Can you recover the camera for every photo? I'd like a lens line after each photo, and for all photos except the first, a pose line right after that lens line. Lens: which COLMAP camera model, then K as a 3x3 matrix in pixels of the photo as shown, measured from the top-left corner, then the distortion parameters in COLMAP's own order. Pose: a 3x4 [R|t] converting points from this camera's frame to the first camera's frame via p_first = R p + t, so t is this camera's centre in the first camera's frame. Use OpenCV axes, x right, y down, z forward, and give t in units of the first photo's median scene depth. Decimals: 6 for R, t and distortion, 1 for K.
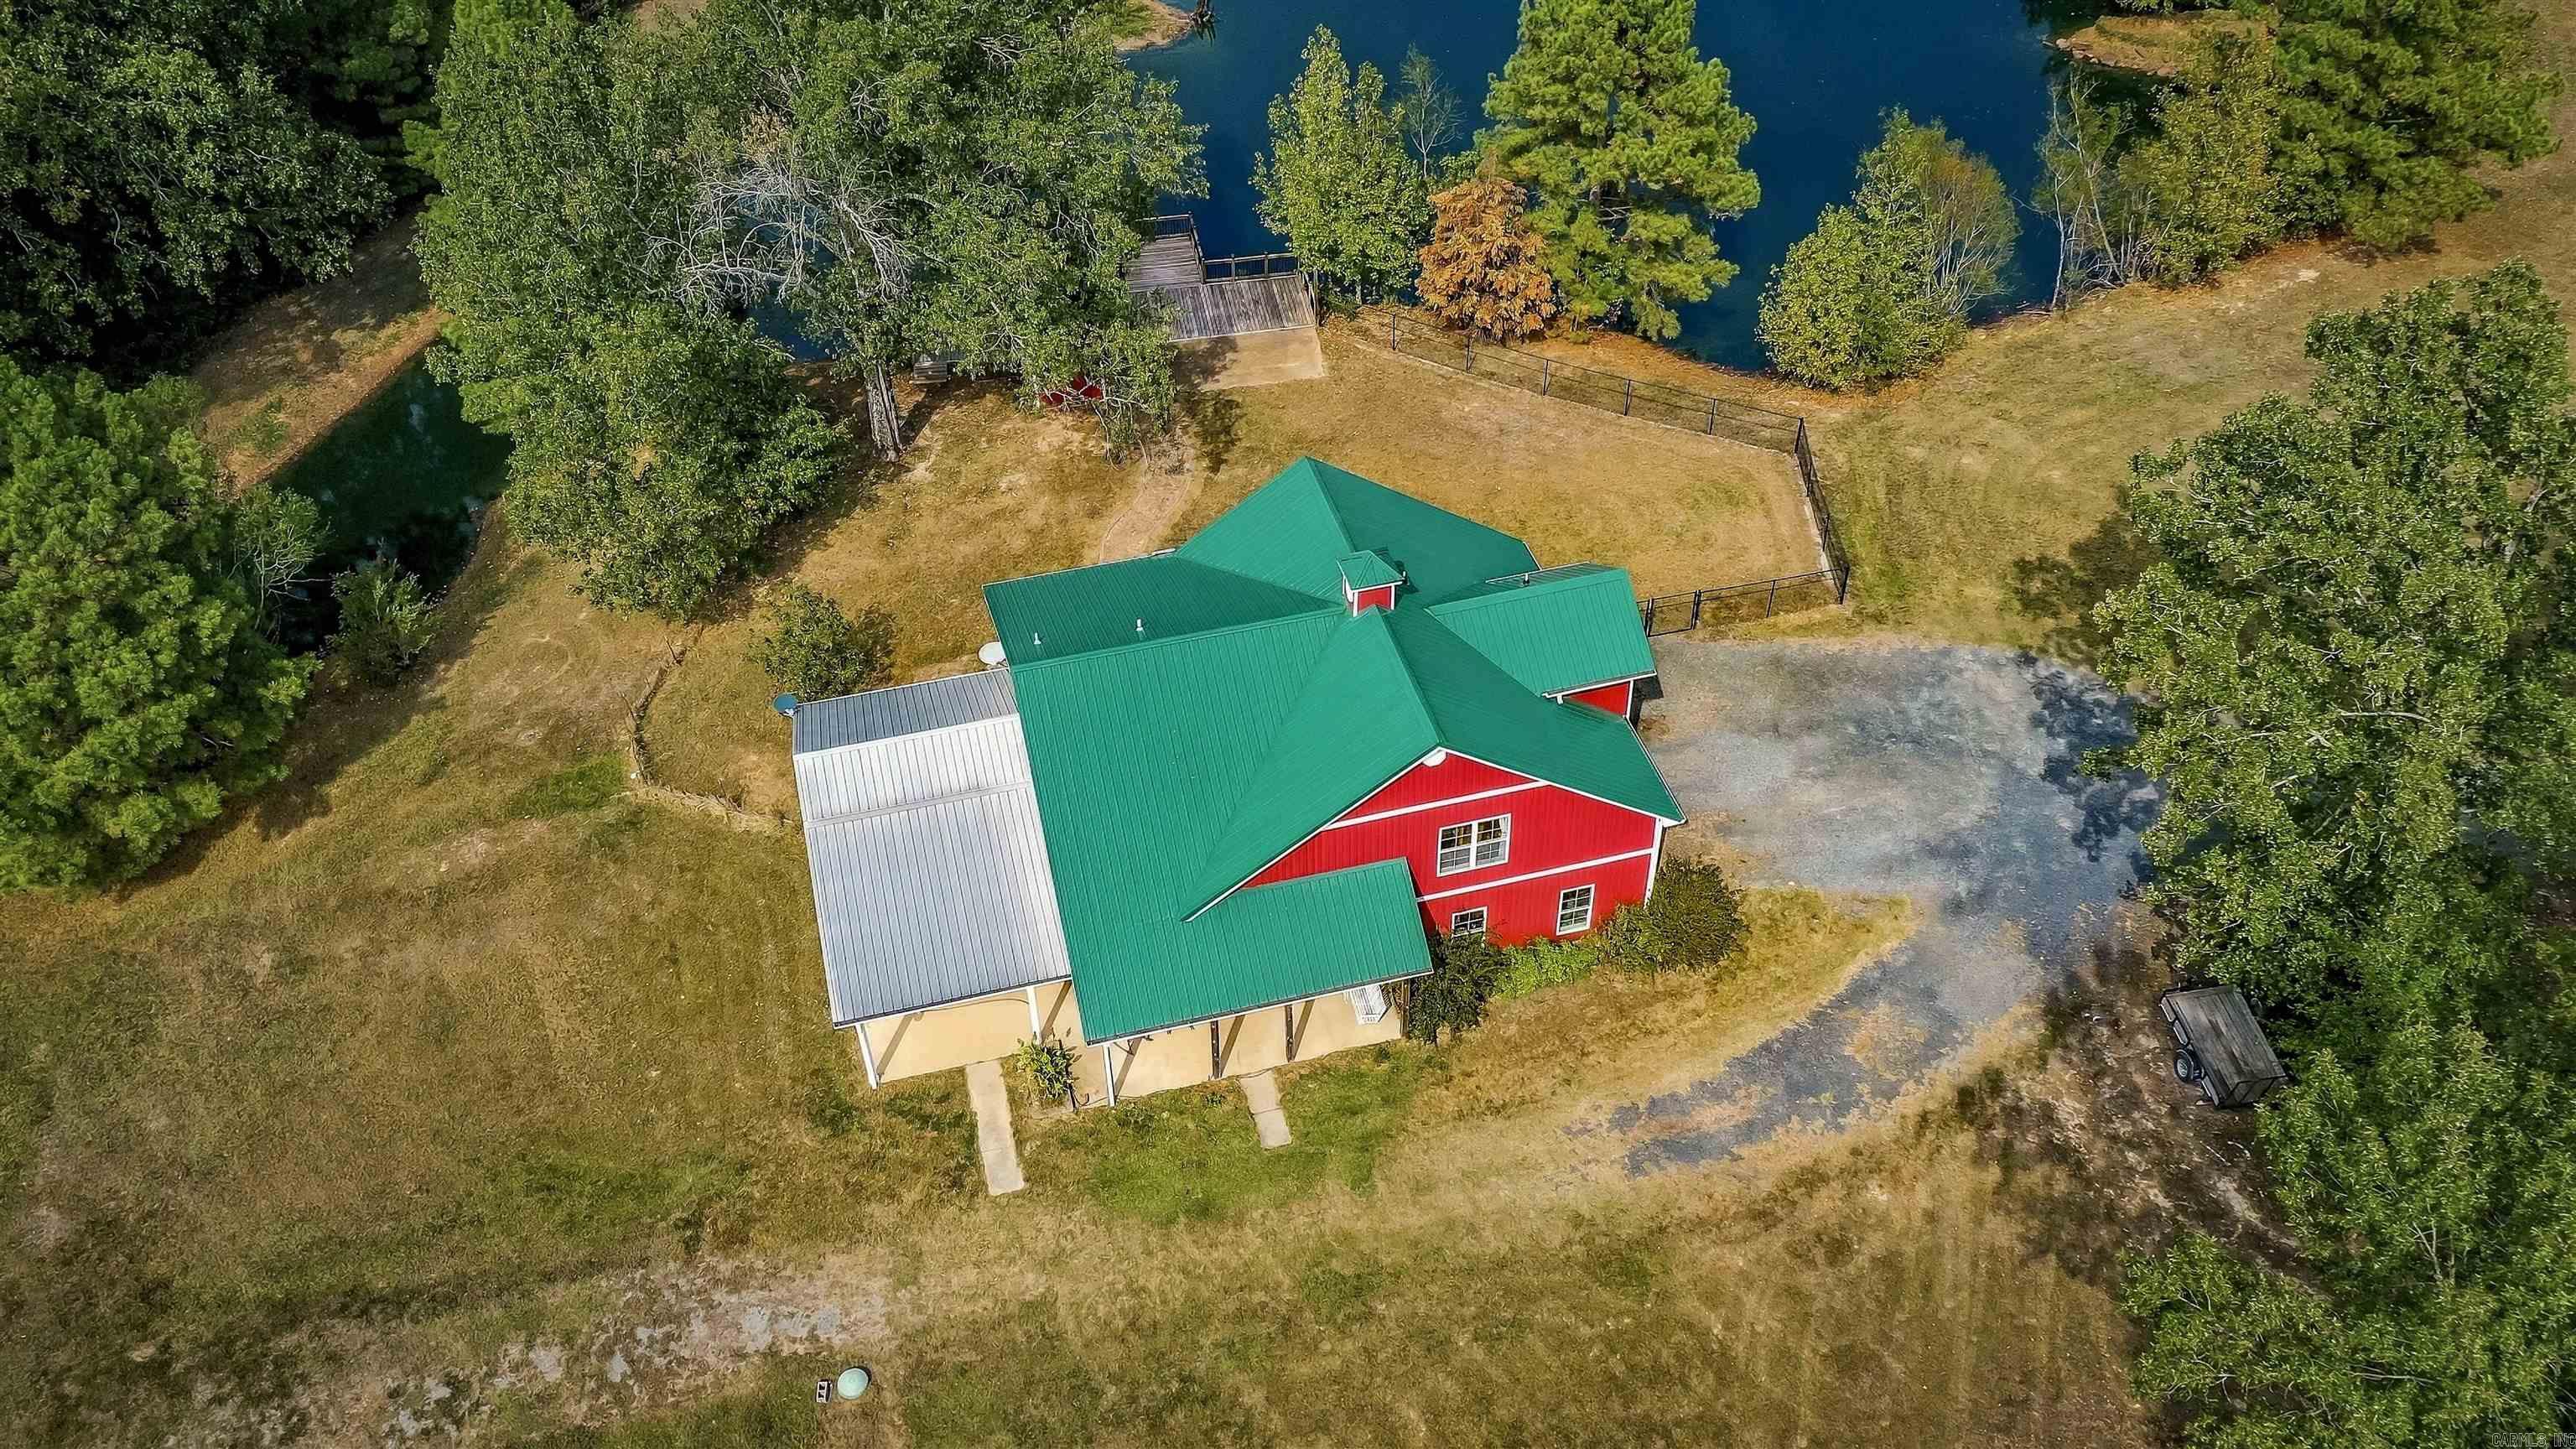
lens RADIAL K [[2077.0, 0, 1288.0], [0, 2077.0, 724.5], [0, 0, 1]] dist [0.019664, 0.003736]
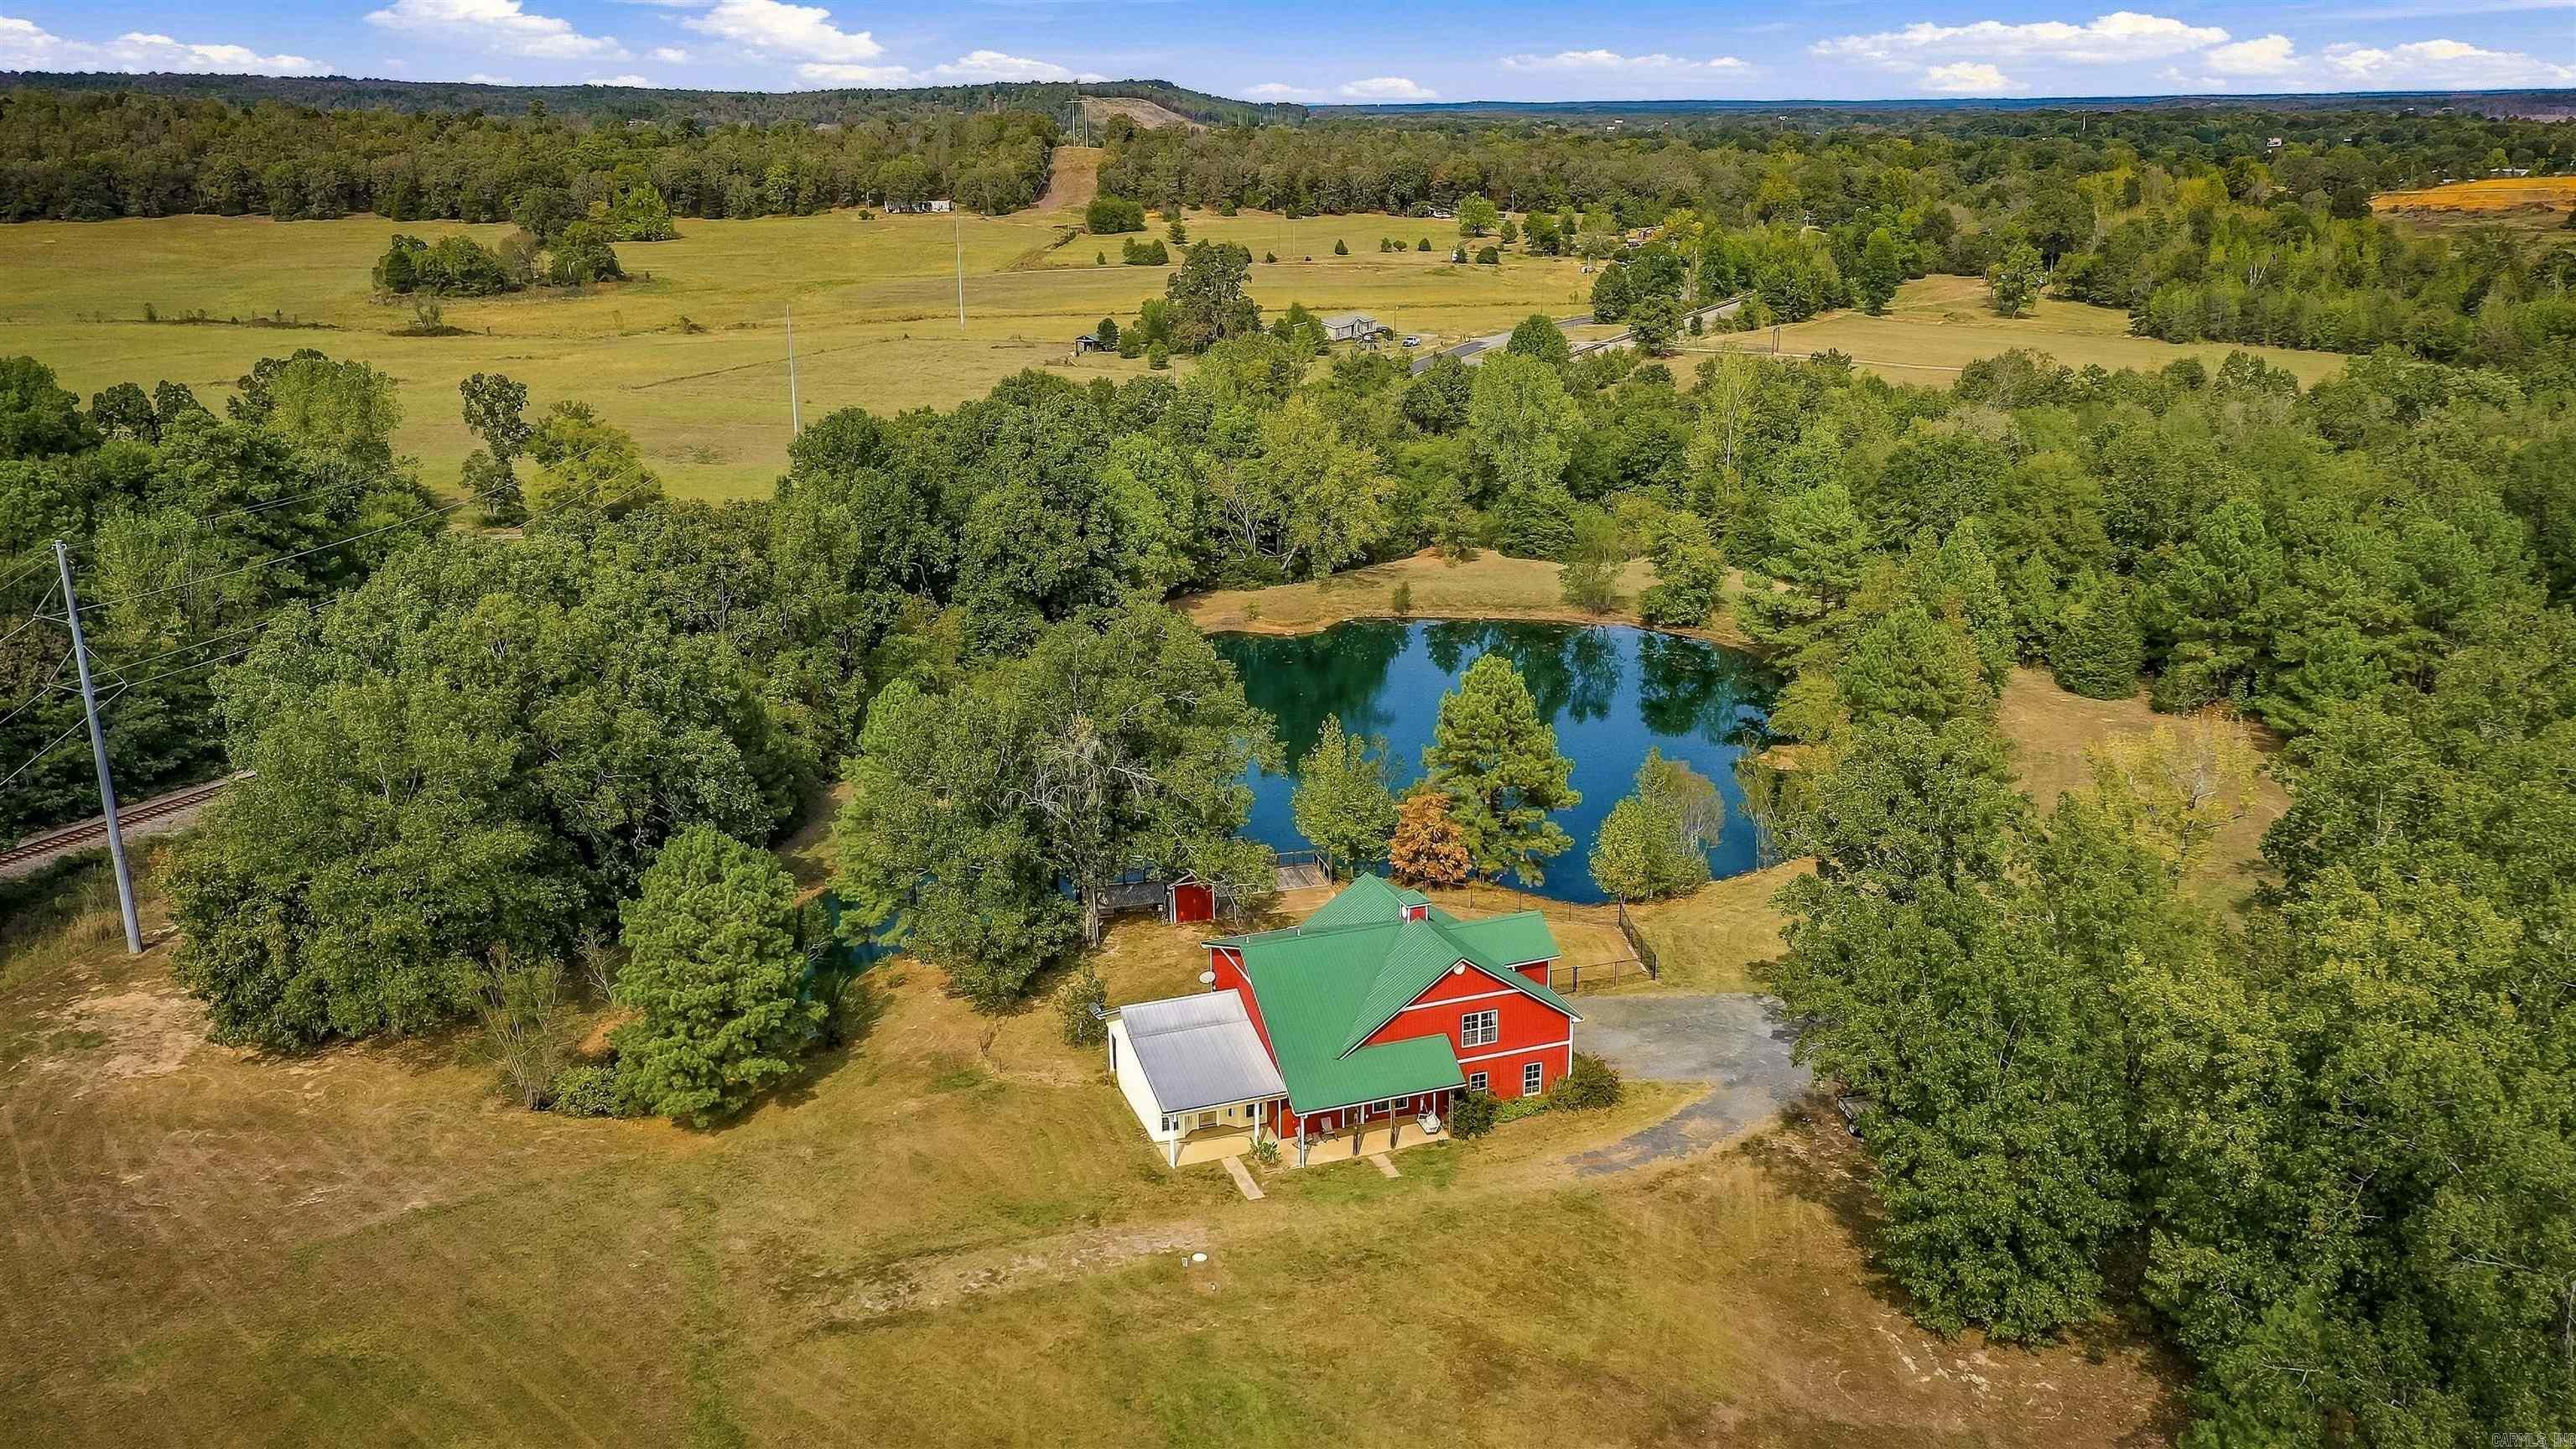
lens RADIAL K [[2077.0, 0, 1288.0], [0, 2077.0, 724.5], [0, 0, 1]] dist [0.019664, 0.003736]
pose [[0.995760, -0.018632, 0.090084, -0.243250], [0.055565, 0.902272, -0.427573, 0.583812], [-0.073314, 0.430765, 0.899481, -0.807298]]
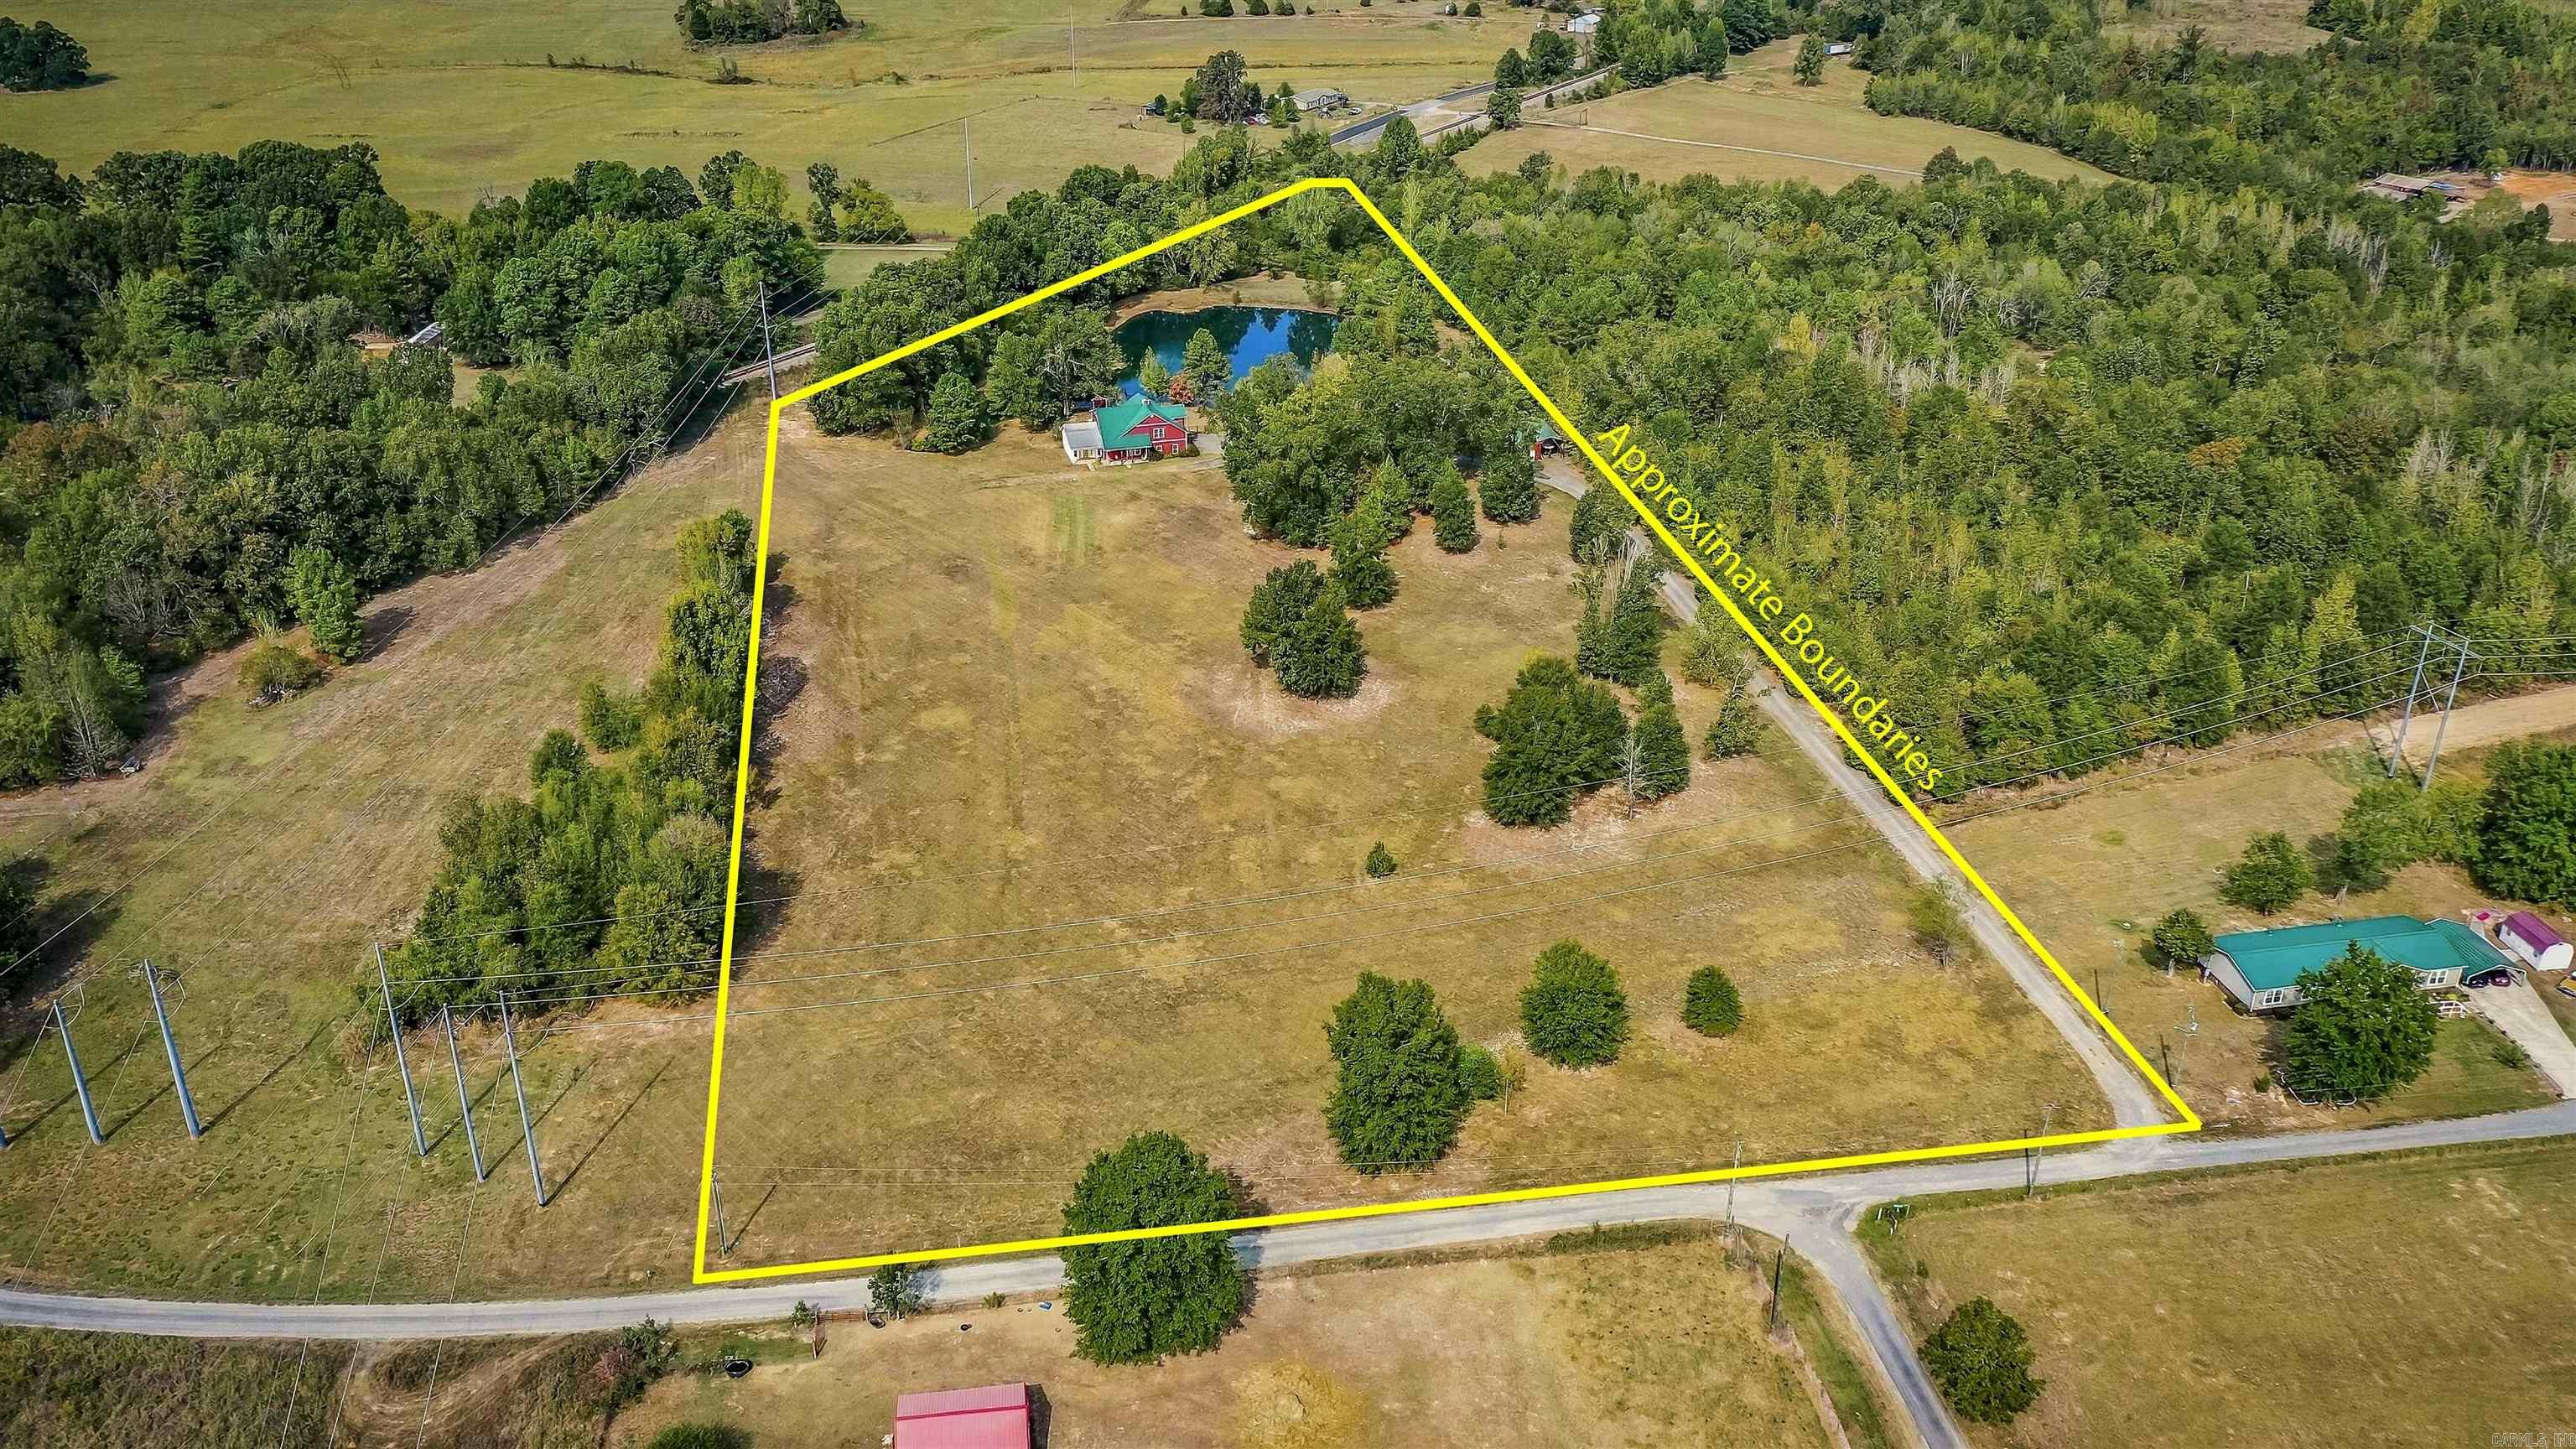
lens RADIAL K [[2077.0, 0, 1288.0], [0, 2077.0, 724.5], [0, 0, 1]] dist [0.019664, 0.003736]
pose [[0.999820, 0.009979, 0.016164, 0.408769], [-0.005248, 0.962892, -0.269834, 2.799338], [-0.018256, 0.269701, 0.962771, -5.347417]]
